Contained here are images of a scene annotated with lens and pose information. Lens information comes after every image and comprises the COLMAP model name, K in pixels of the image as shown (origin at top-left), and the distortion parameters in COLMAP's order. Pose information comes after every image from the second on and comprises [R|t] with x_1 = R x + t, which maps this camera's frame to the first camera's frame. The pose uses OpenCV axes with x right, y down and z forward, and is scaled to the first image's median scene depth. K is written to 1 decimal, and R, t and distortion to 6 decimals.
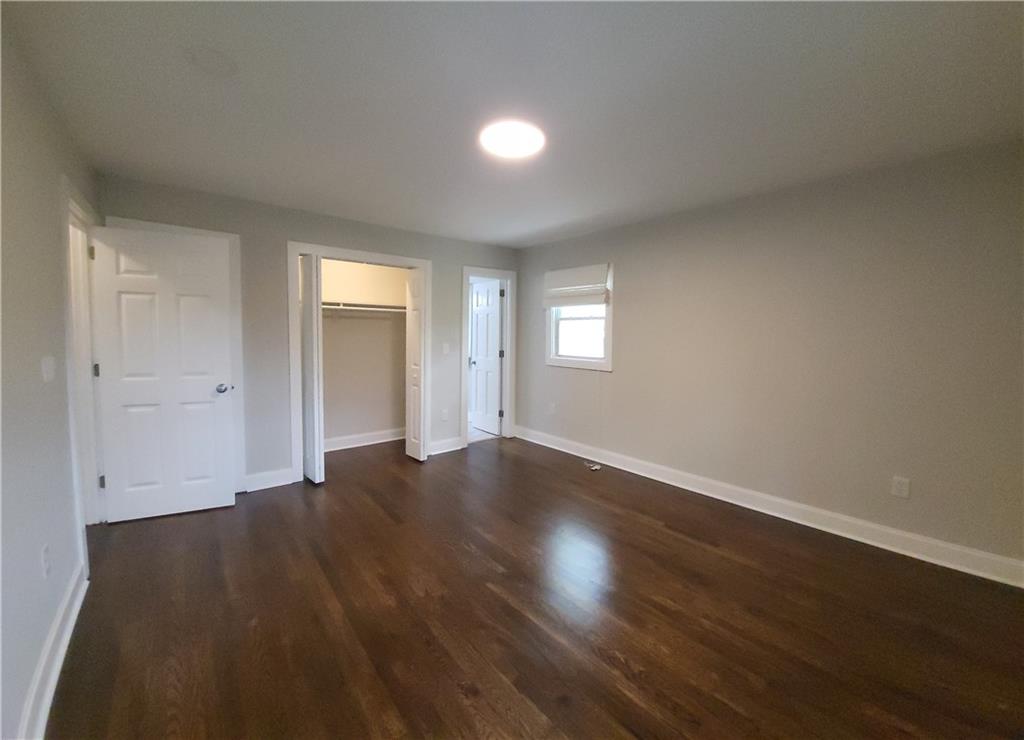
lens RADIAL K [[379.6, 0, 518.3], [0, 379.6, 355.9], [0, 0, 1]] dist [-0.041771, 0.000495]
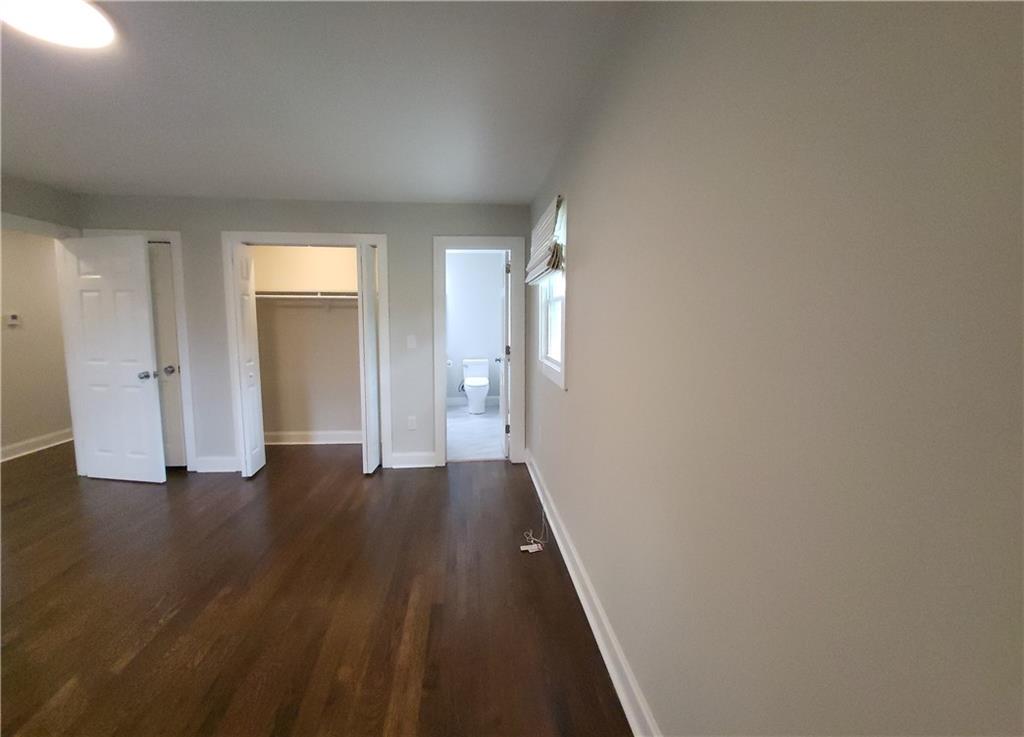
lens RADIAL K [[379.6, 0, 518.5], [0, 379.6, 363.6], [0, 0, 1]] dist [-0.041771, 0.000495]
pose [[0.844770, 0.043091, -0.533392, 0.523535], [-0.024479, 0.998821, 0.041923, -0.012476], [0.534570, -0.022359, 0.844828, 0.509806]]
